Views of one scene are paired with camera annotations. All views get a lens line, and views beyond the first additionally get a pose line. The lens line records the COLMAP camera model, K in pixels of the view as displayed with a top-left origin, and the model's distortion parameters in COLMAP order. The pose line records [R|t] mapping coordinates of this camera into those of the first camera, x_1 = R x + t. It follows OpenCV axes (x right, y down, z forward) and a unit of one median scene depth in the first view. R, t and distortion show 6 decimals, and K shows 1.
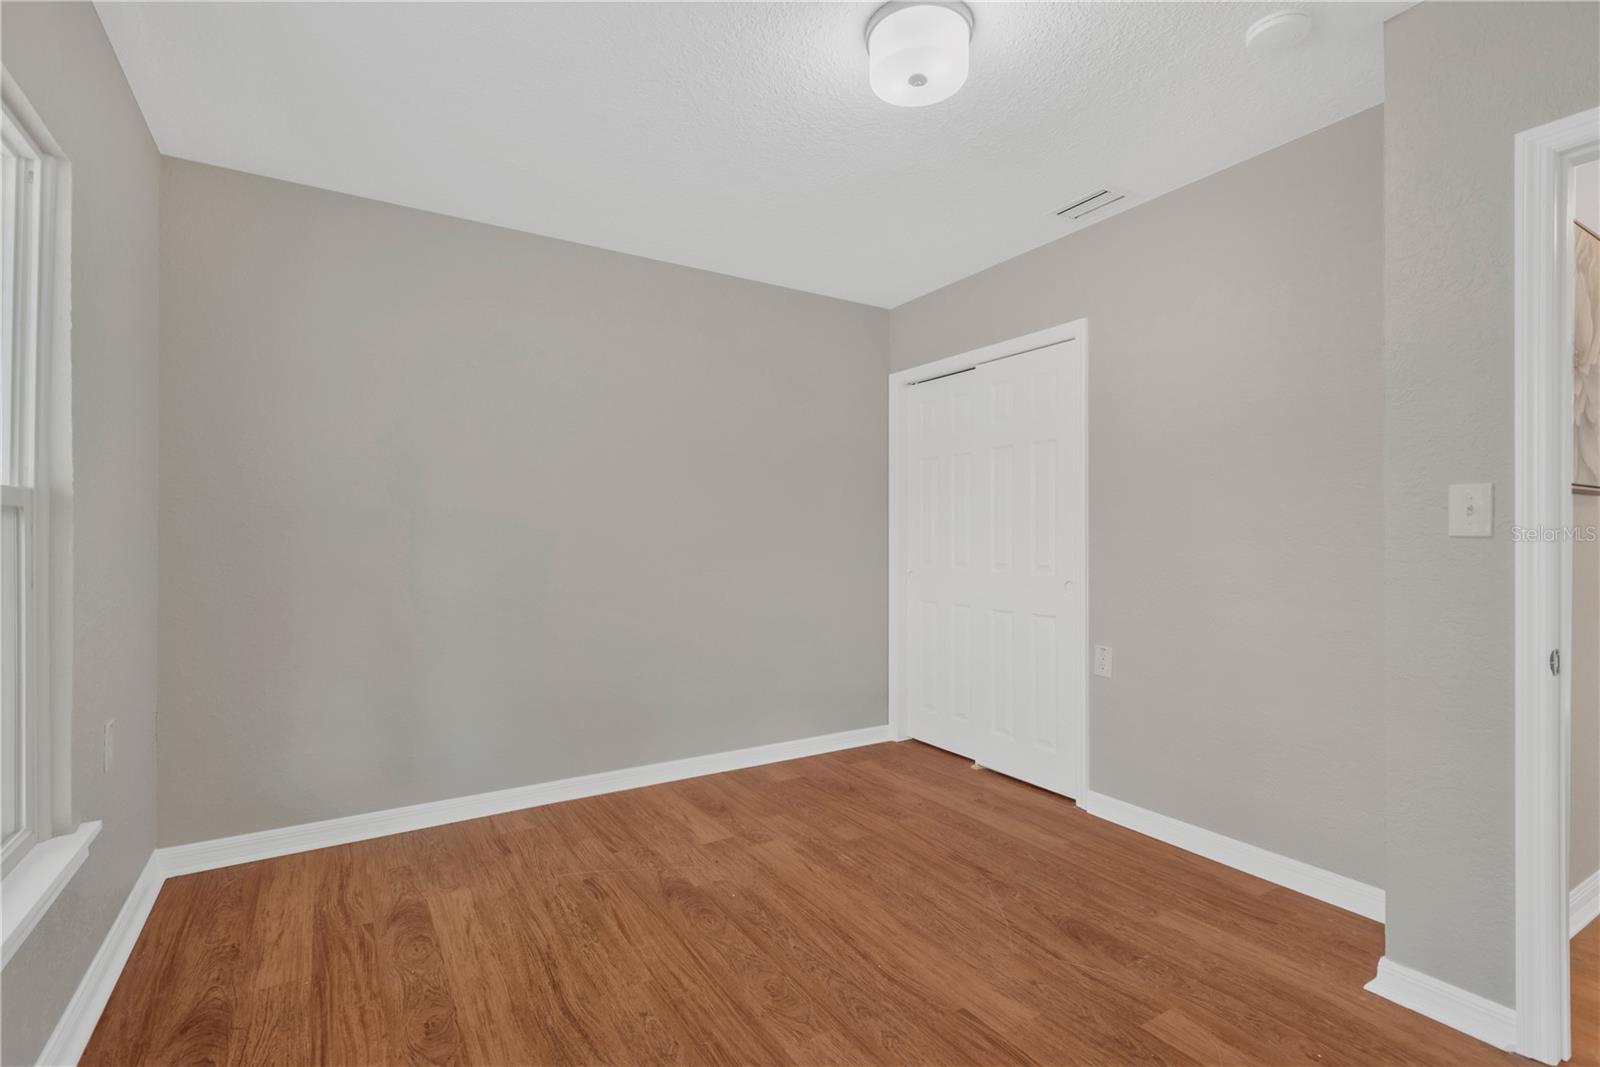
lens RADIAL K [[767.9, 0, 800.3], [0, 767.9, 534.2], [0, 0, 1]] dist [0.013508, -0.003050]
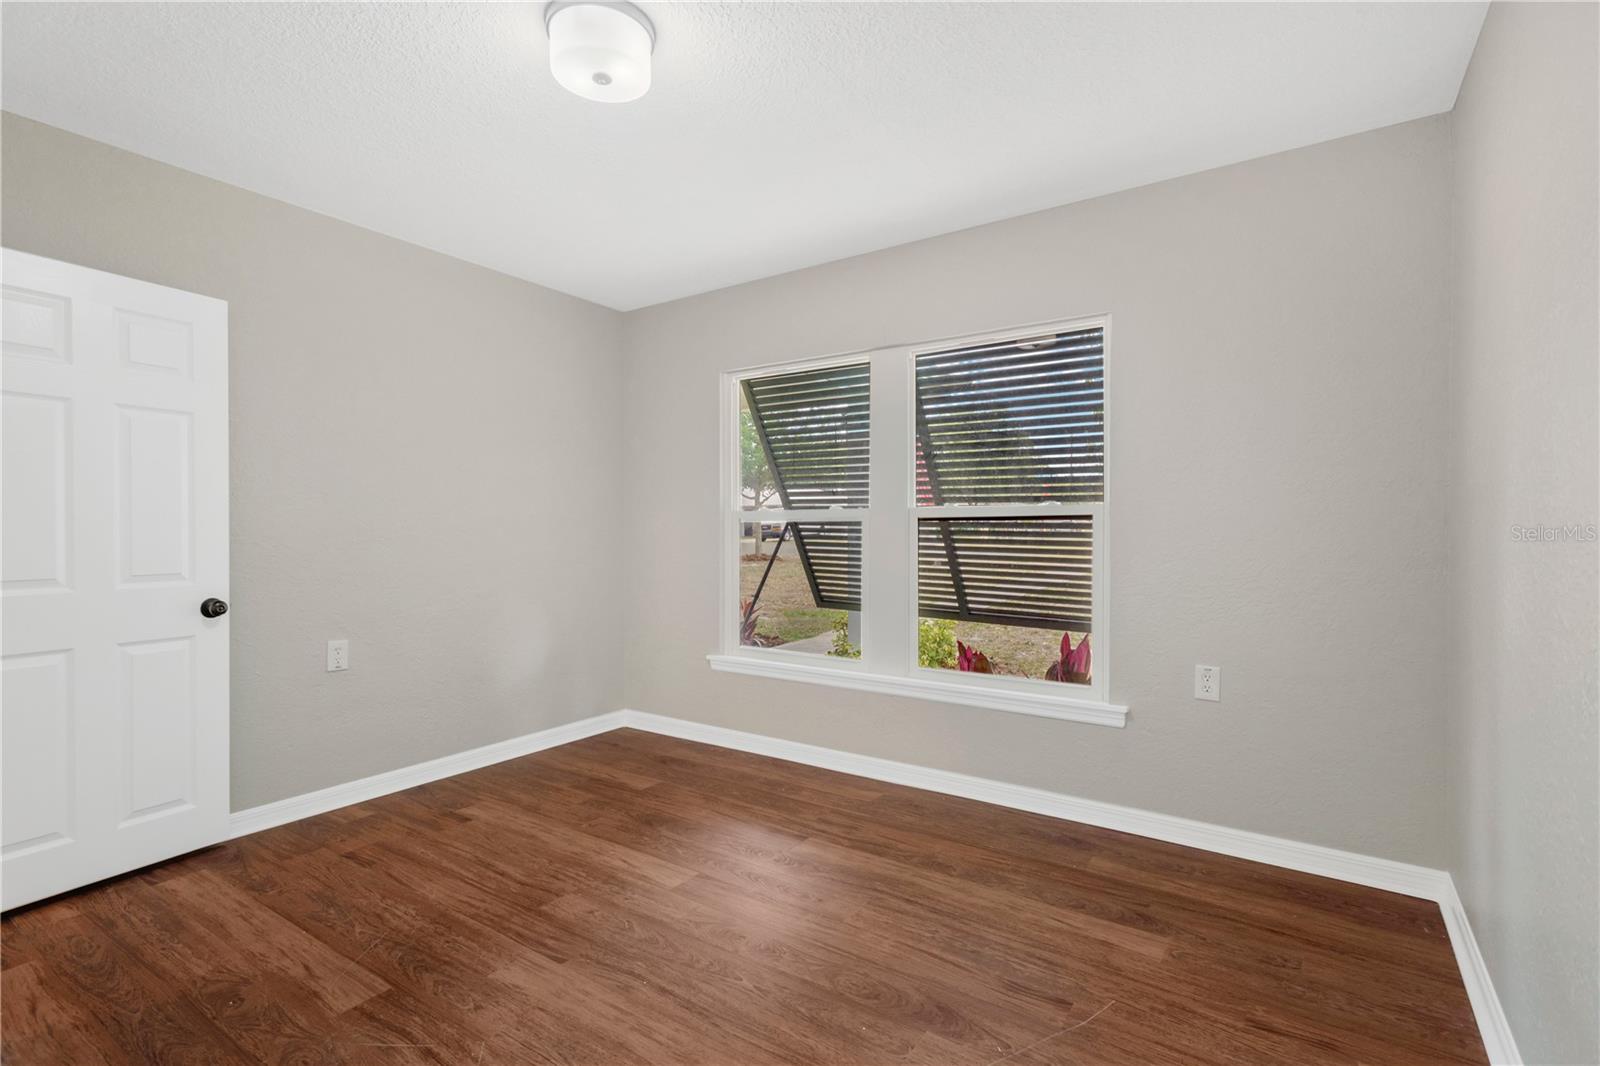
lens RADIAL K [[767.9, 0, 800.1], [0, 767.9, 529.2], [0, 0, 1]] dist [0.013508, -0.003050]
pose [[-0.920929, 0.002274, -0.389724, 0.282305], [0.001129, 0.999994, 0.003168, -0.002478], [0.389729, 0.002477, -0.920926, 1.857053]]
